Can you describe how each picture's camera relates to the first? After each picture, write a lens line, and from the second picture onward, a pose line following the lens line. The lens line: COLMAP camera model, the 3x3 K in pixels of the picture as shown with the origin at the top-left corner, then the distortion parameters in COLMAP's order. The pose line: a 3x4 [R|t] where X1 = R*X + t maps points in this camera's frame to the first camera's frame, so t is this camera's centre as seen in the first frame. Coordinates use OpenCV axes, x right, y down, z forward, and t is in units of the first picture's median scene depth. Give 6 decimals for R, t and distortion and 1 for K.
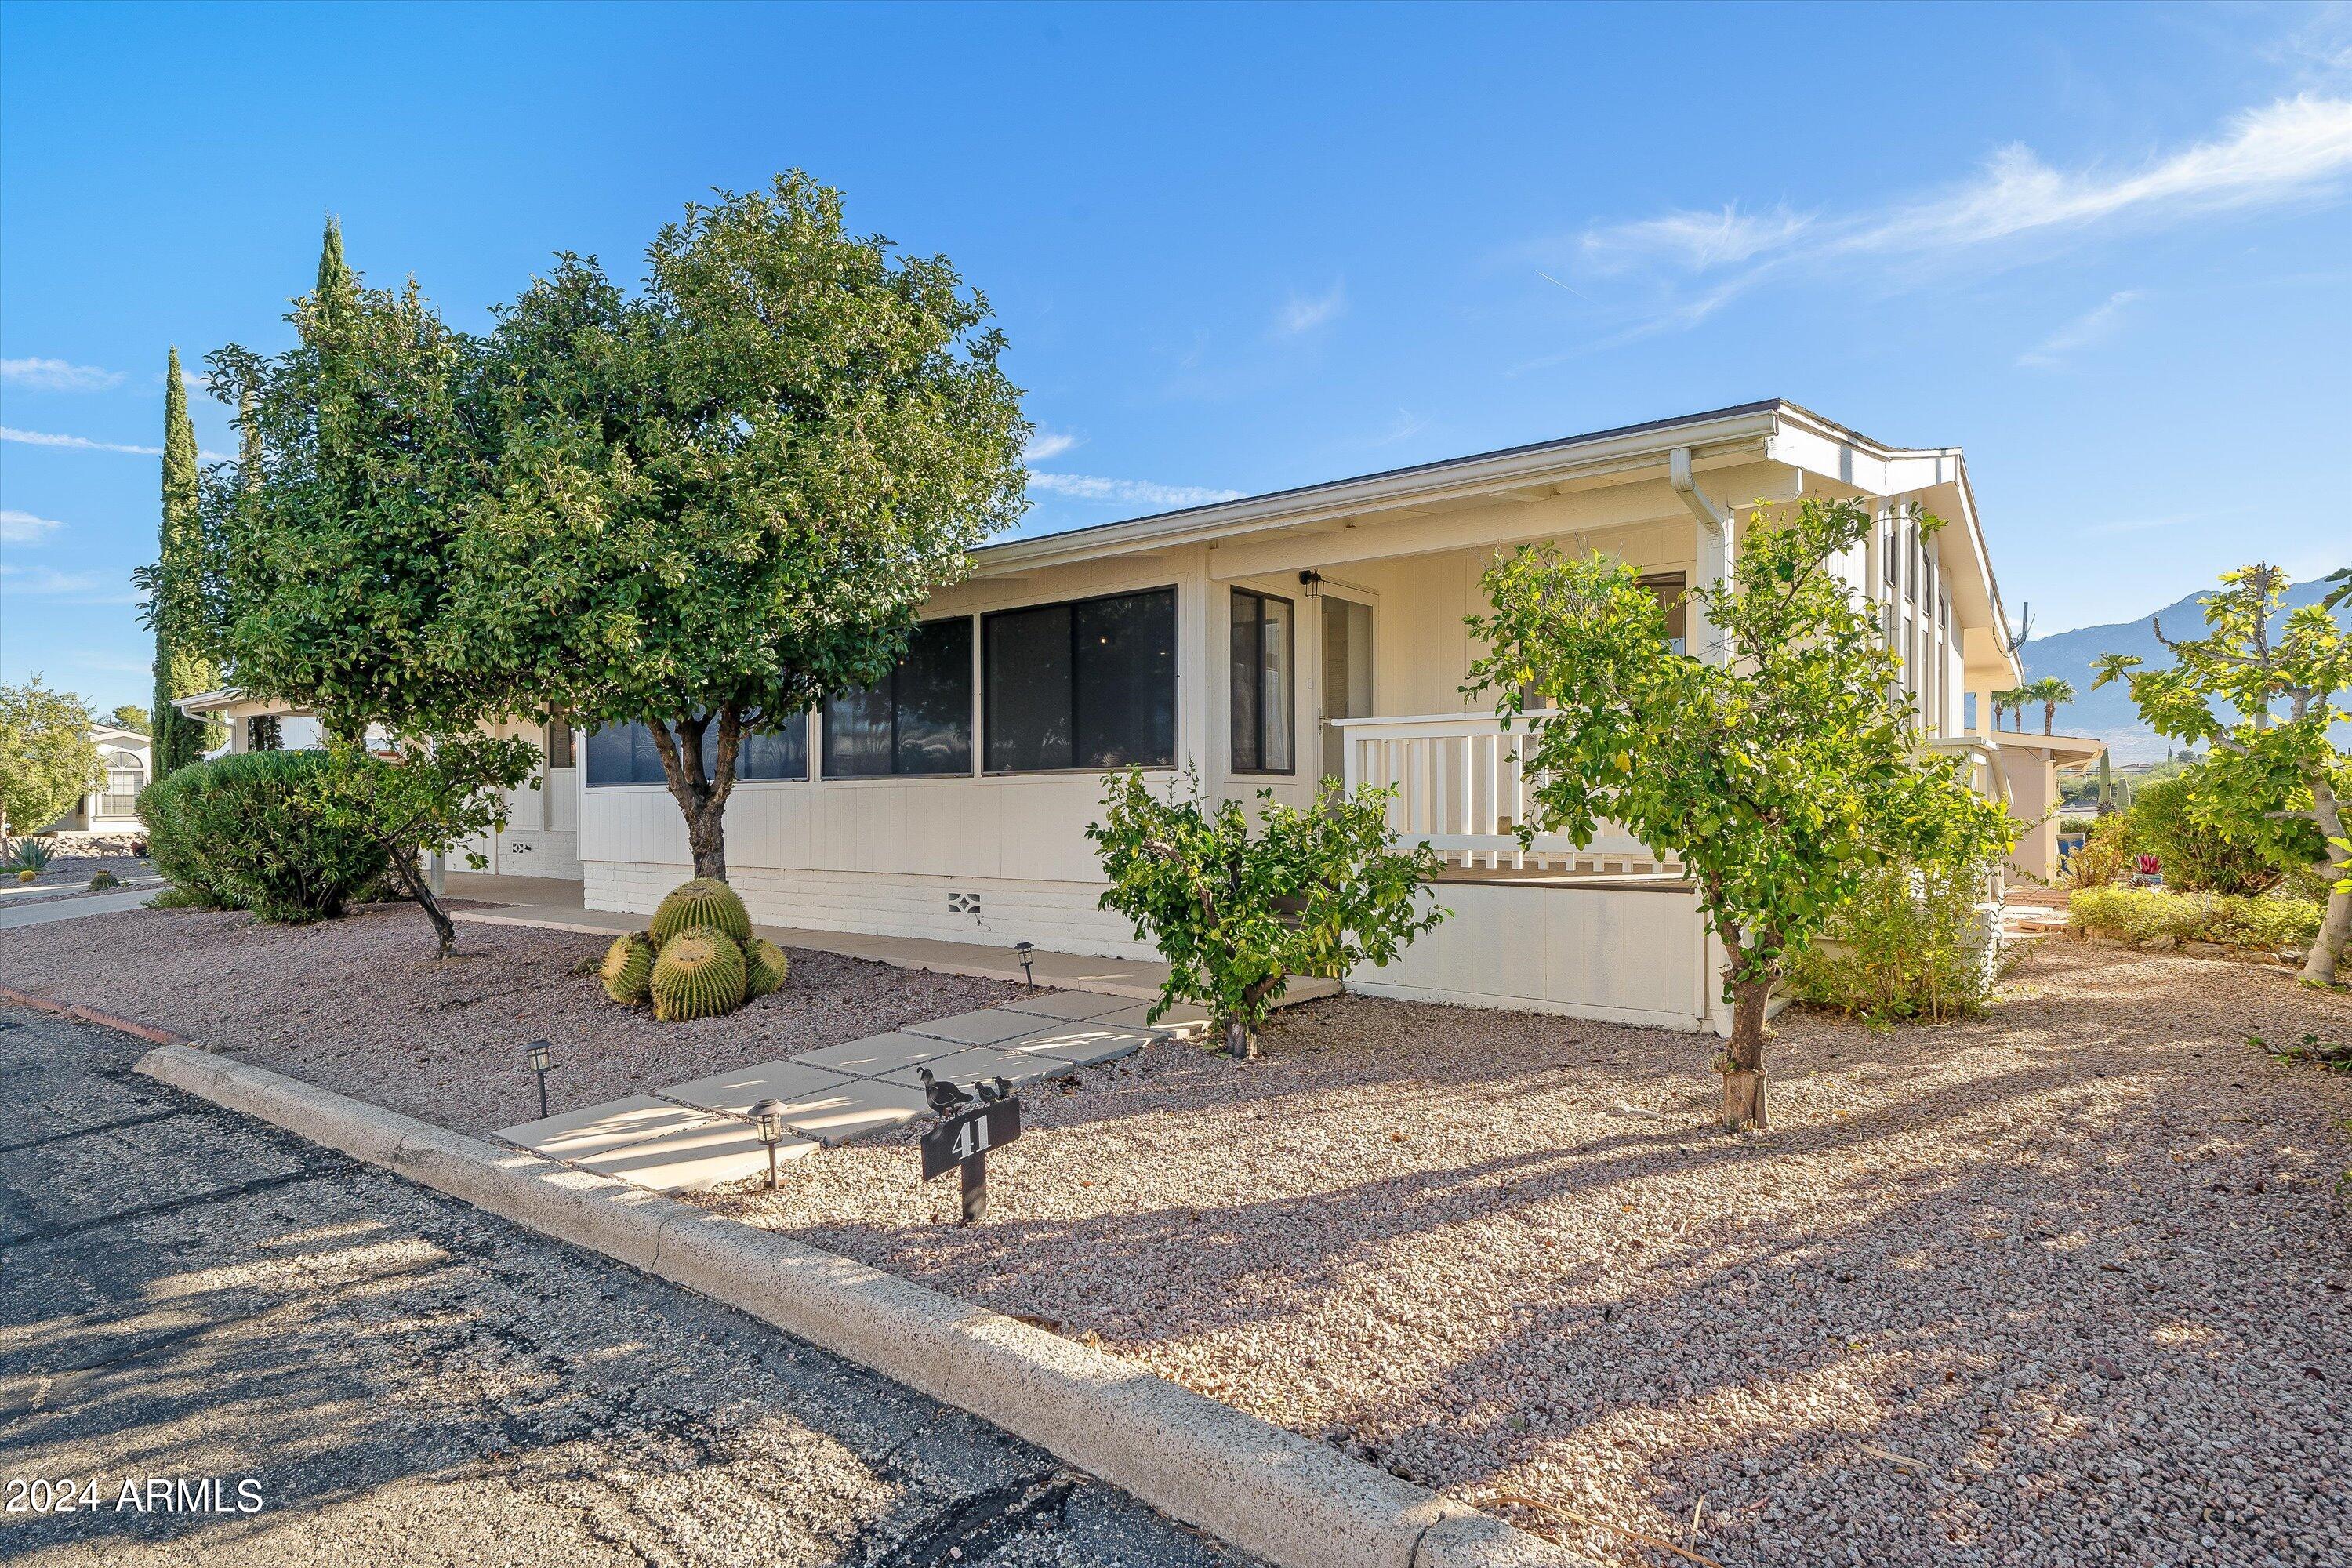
lens RADIAL K [[1215.6, 0, 1176.0], [0, 1215.6, 784.0], [0, 0, 1]] dist [0.000101, -0.000147]
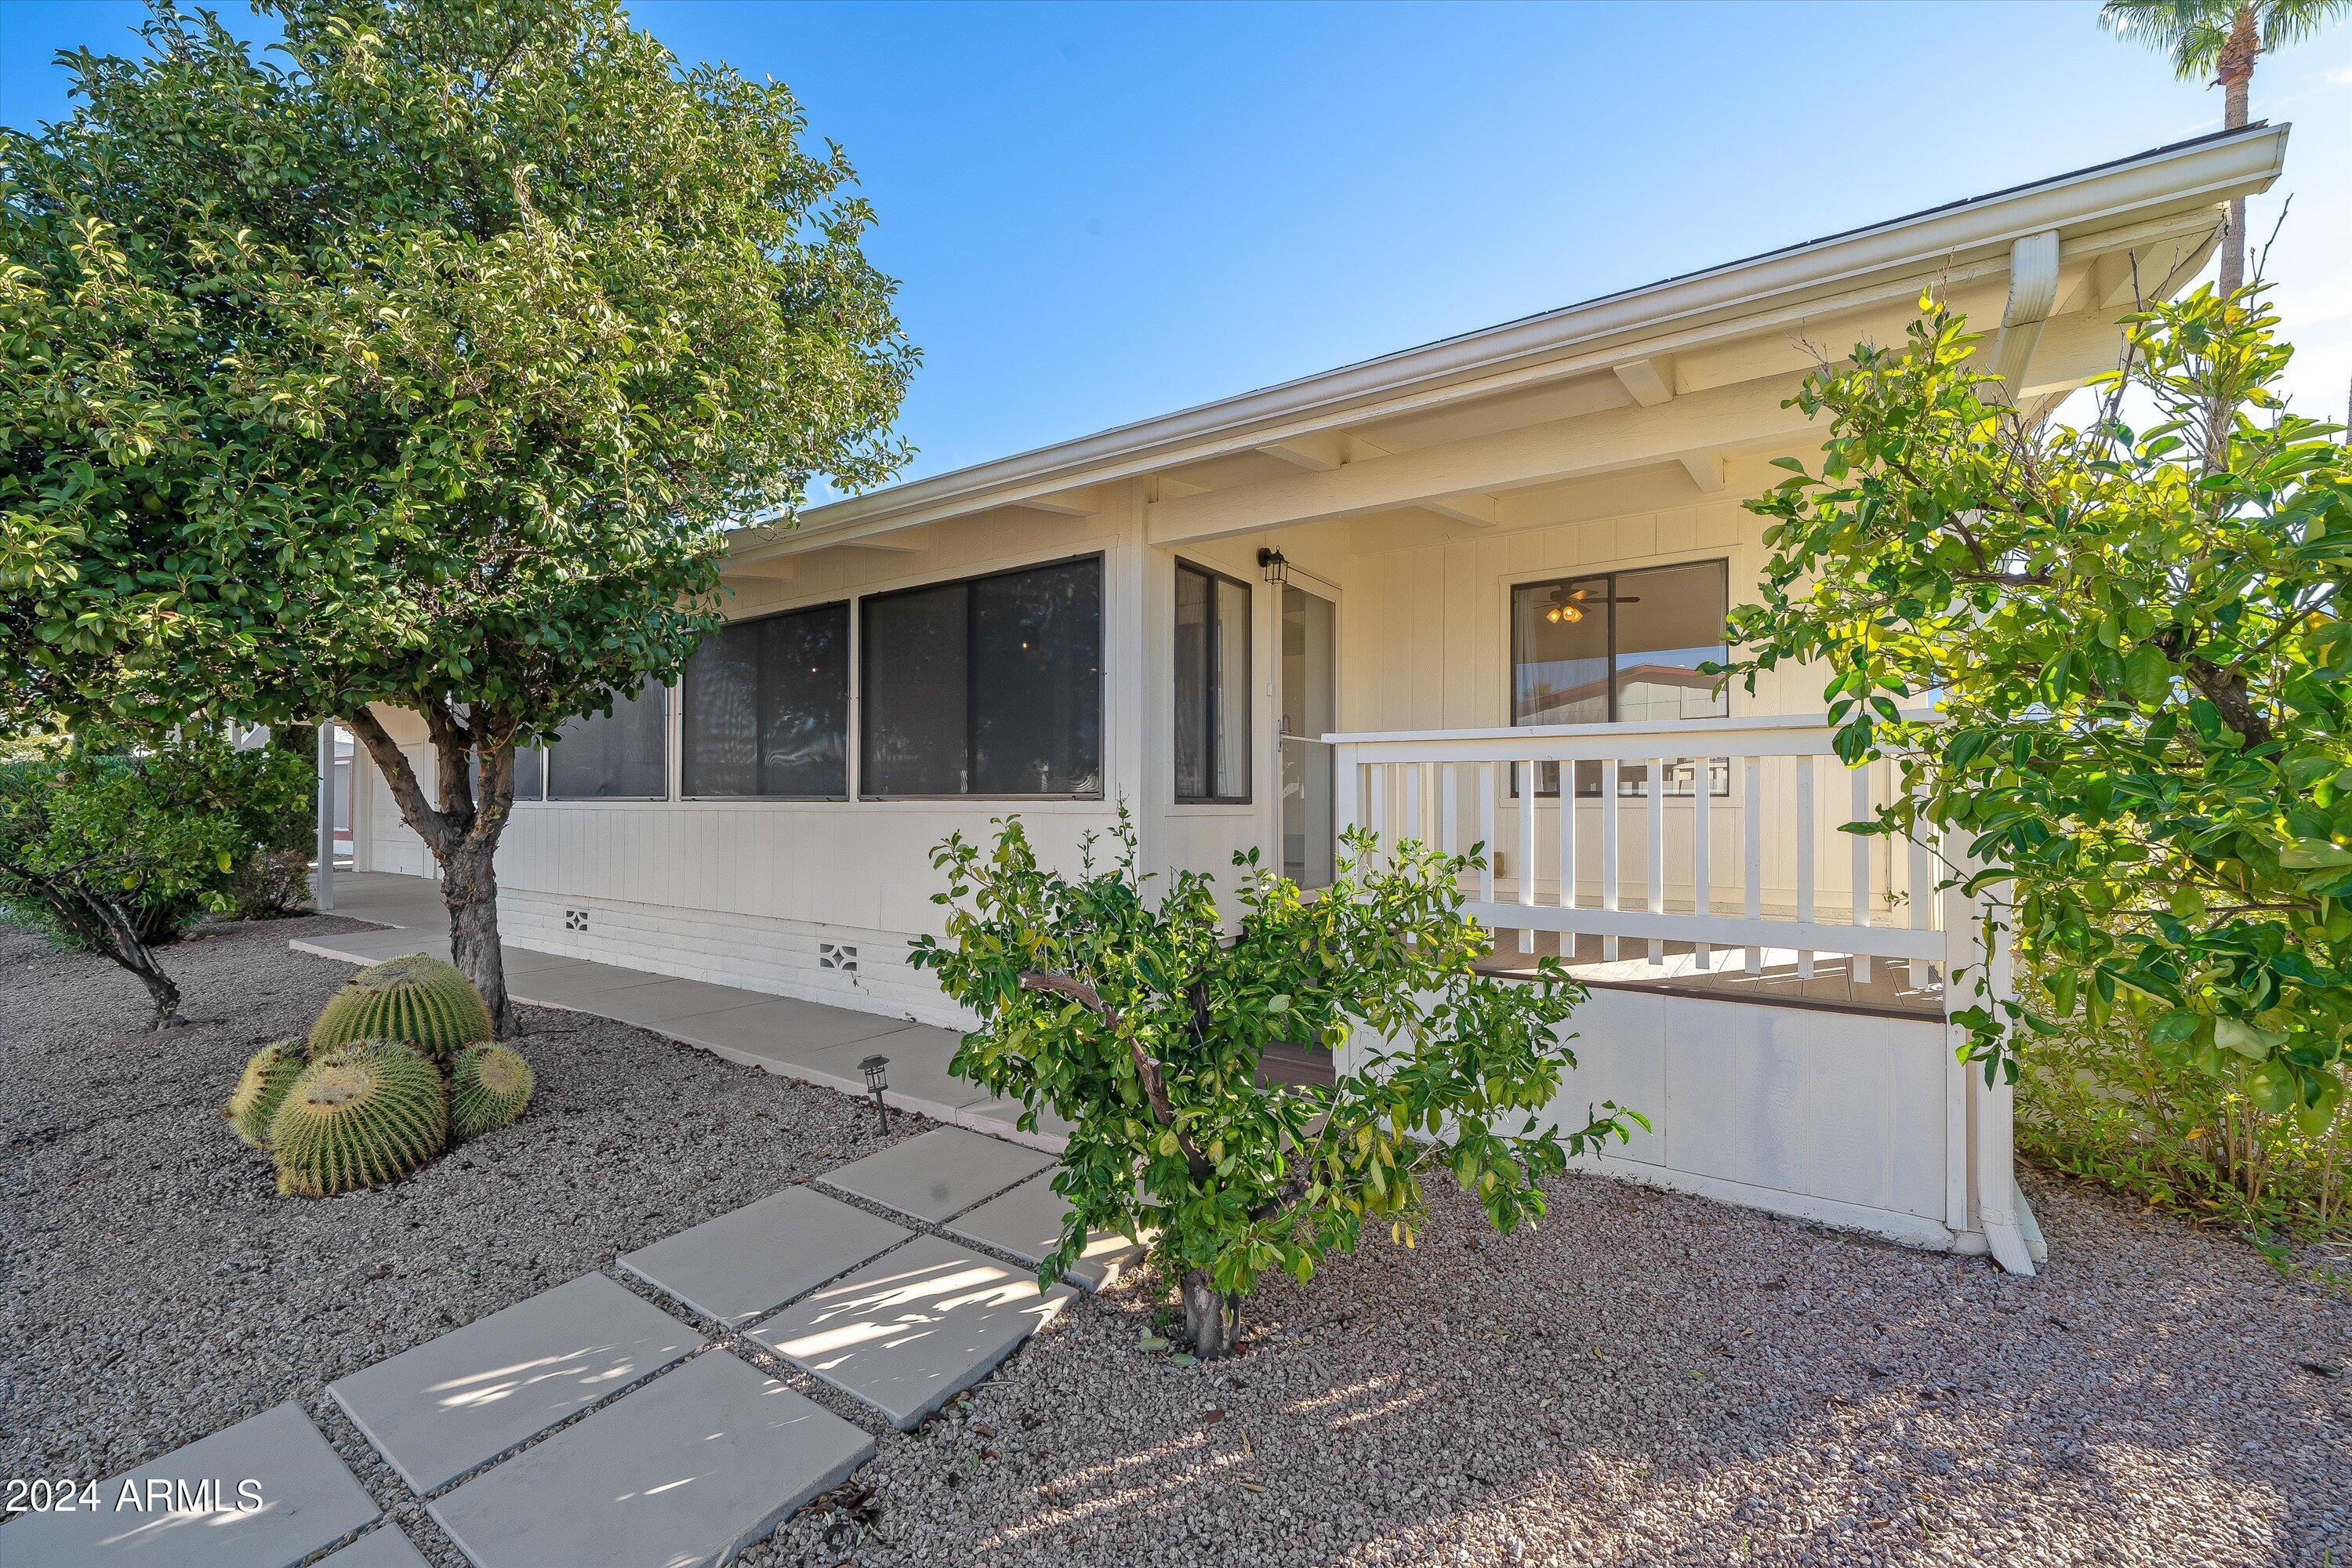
lens RADIAL K [[1059.4, 0, 1176.0], [0, 1059.4, 784.0], [0, 0, 1]] dist [0.001936, 0.000117]
pose [[0.997854, 0.006963, 0.065102, 0.003632], [-0.006539, 0.999956, -0.006723, -0.017045], [-0.065146, 0.006283, 0.997856, 0.349552]]
